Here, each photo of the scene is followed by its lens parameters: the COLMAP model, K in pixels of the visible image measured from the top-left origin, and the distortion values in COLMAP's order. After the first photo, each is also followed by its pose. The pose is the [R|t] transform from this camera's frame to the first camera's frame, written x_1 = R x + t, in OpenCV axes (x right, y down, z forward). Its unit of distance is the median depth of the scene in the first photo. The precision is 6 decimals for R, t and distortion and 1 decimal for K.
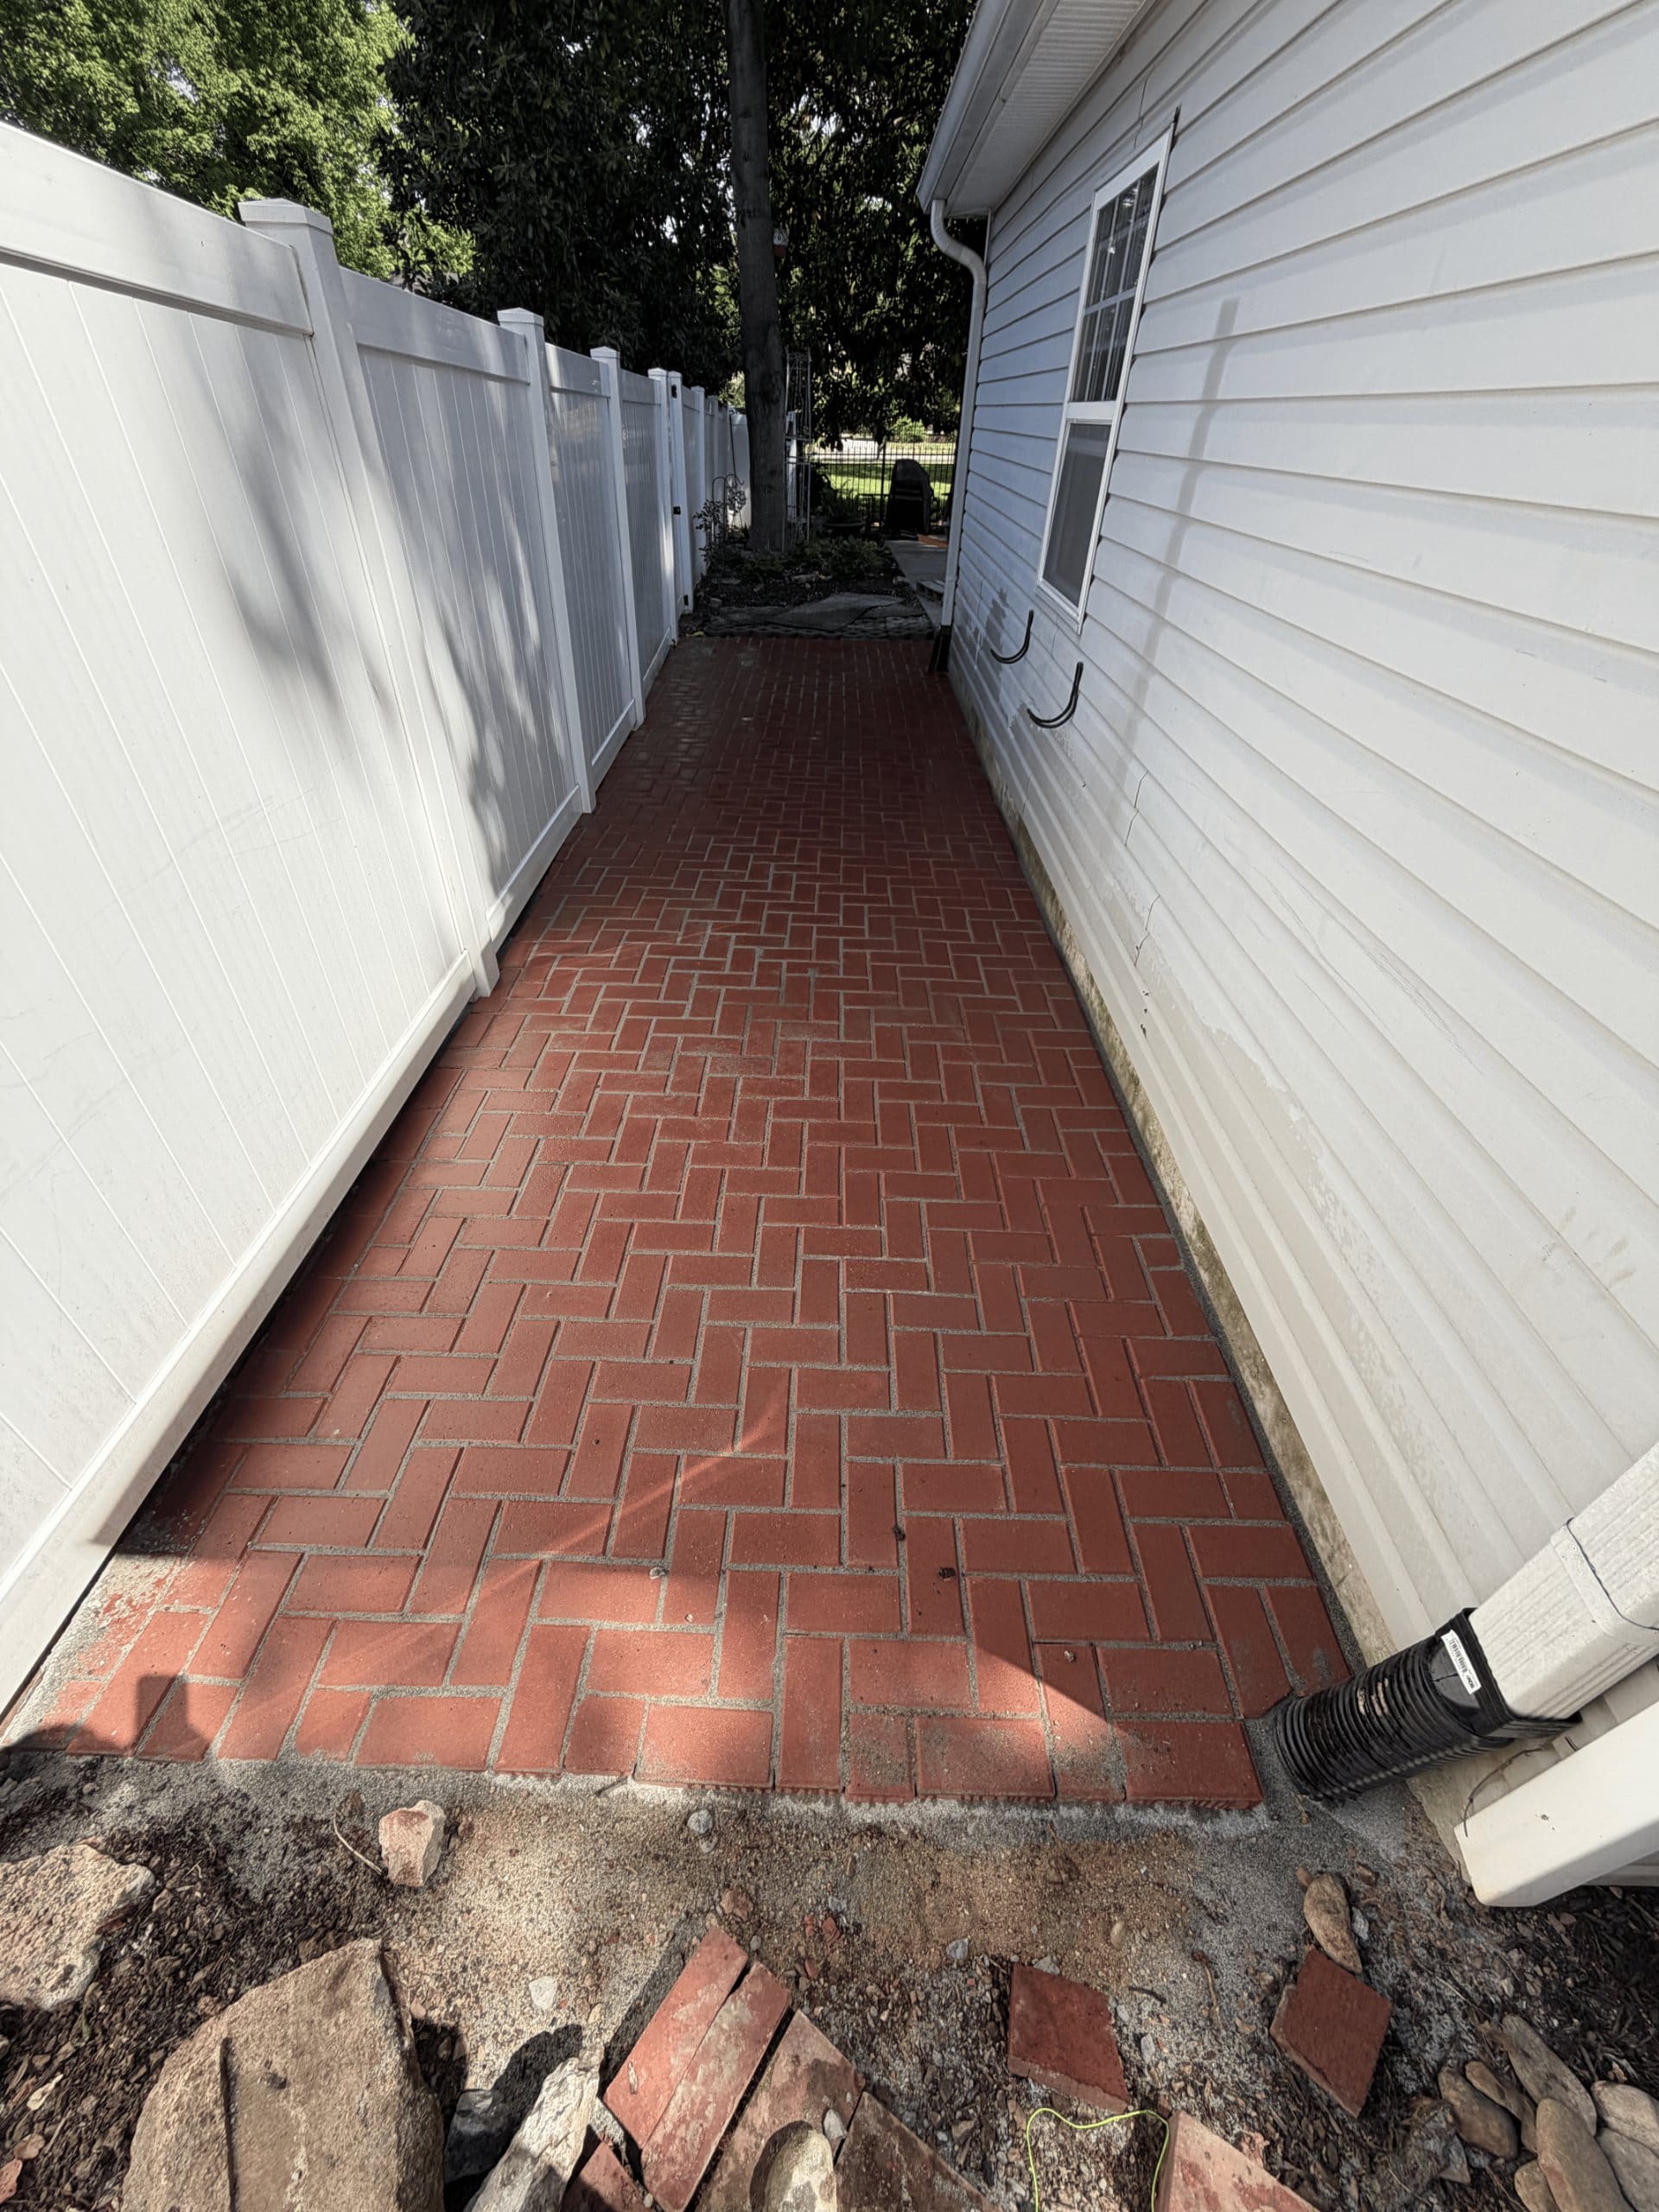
lens RADIAL K [[883.7, 0, 826.8], [0, 883.7, 1102.4], [0, 0, 1]] dist [-0.000805, -0.000071]
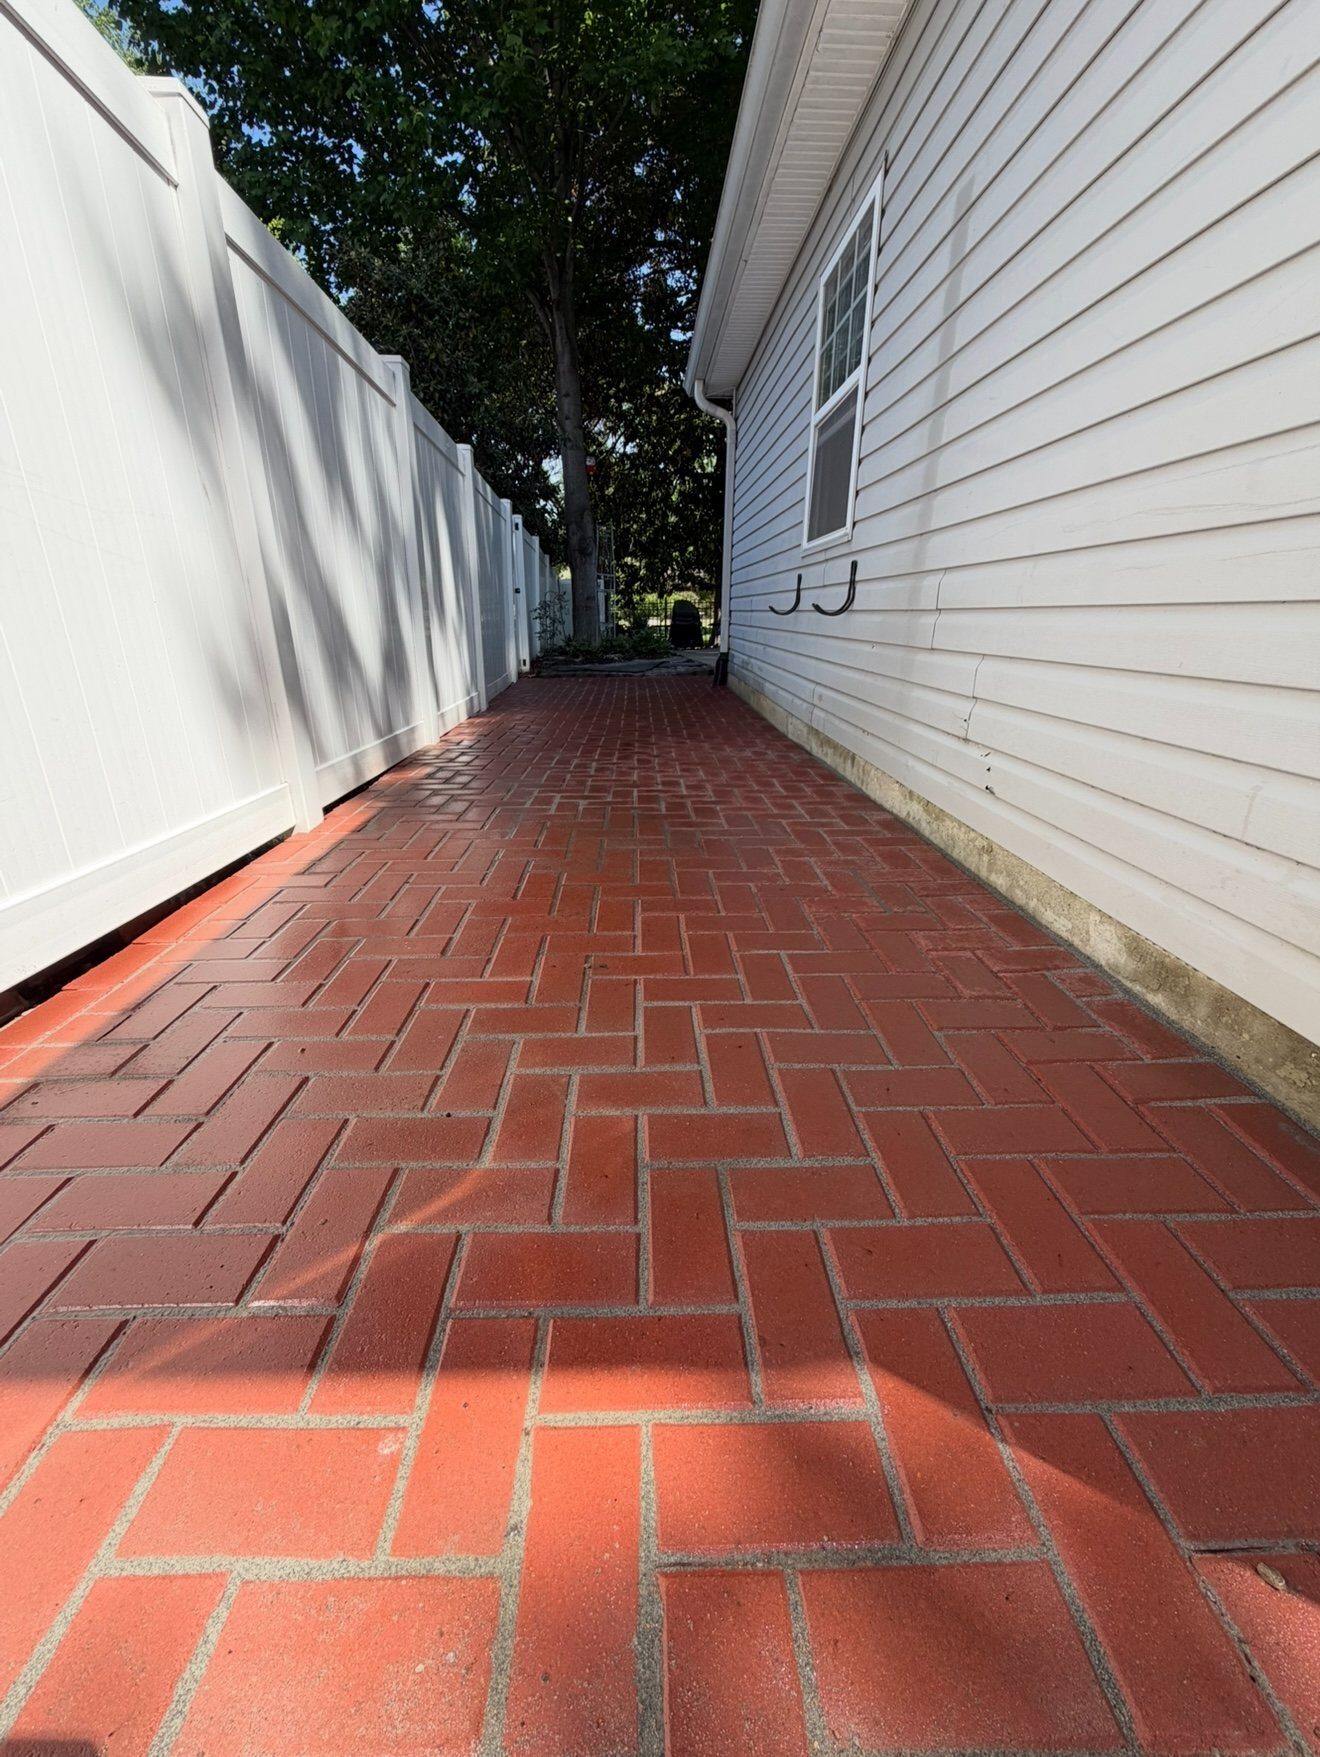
lens RADIAL K [[702.0, 0, 655.2], [0, 702.0, 876.6], [0, 0, 1]] dist [-0.000805, -0.000071]
pose [[0.998784, -0.039174, 0.029947, -0.019698], [0.046398, 0.952243, -0.301797, 0.162172], [-0.016694, 0.302819, 0.952902, 0.237464]]
